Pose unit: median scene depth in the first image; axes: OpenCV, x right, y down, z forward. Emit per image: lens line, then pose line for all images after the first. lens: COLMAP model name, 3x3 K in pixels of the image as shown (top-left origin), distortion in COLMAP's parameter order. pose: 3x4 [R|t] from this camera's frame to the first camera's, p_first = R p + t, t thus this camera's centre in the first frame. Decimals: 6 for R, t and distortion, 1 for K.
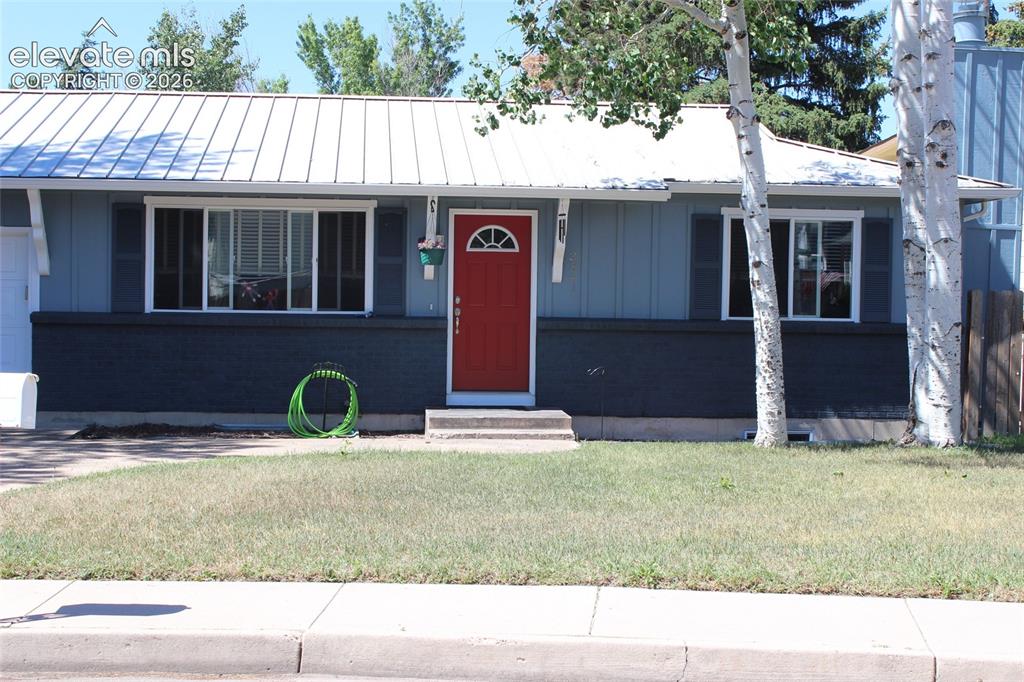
lens RADIAL K [[1527.3, 0, 512.0], [0, 1527.3, 341.0], [0, 0, 1]] dist [-0.021626, -0.014776]
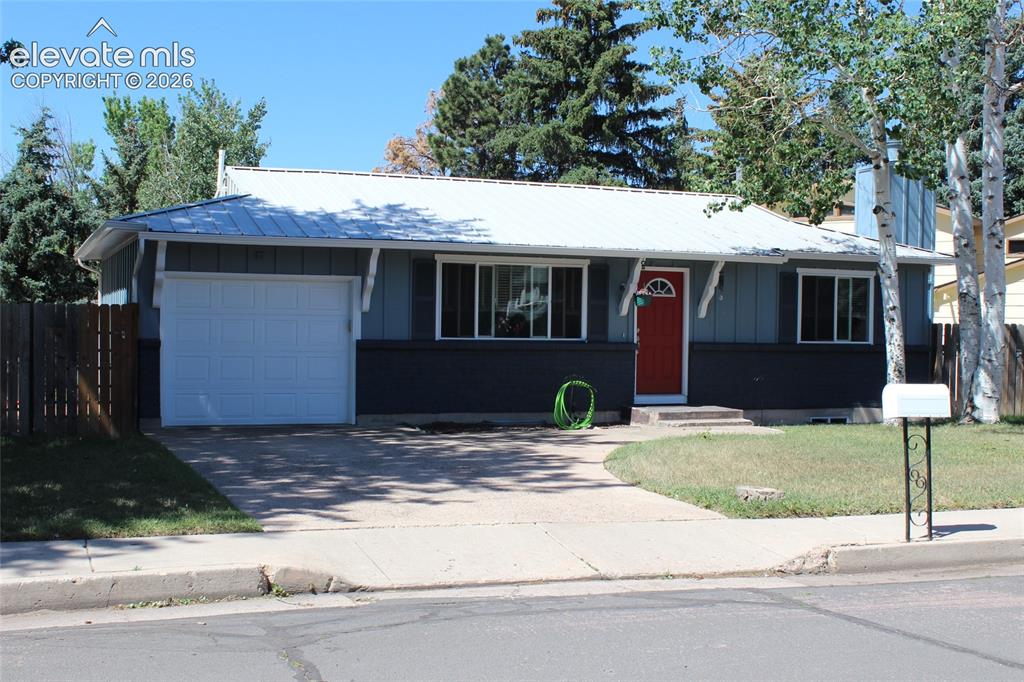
lens RADIAL K [[1194.9, 0, 510.9], [0, 1194.9, 356.5], [0, 0, 1]] dist [-0.085421, 0.078754]
pose [[0.956657, -0.008119, 0.291105, -0.504281], [0.007599, 0.999967, 0.002918, -0.006881], [-0.291119, -0.000580, 0.956687, -0.032896]]
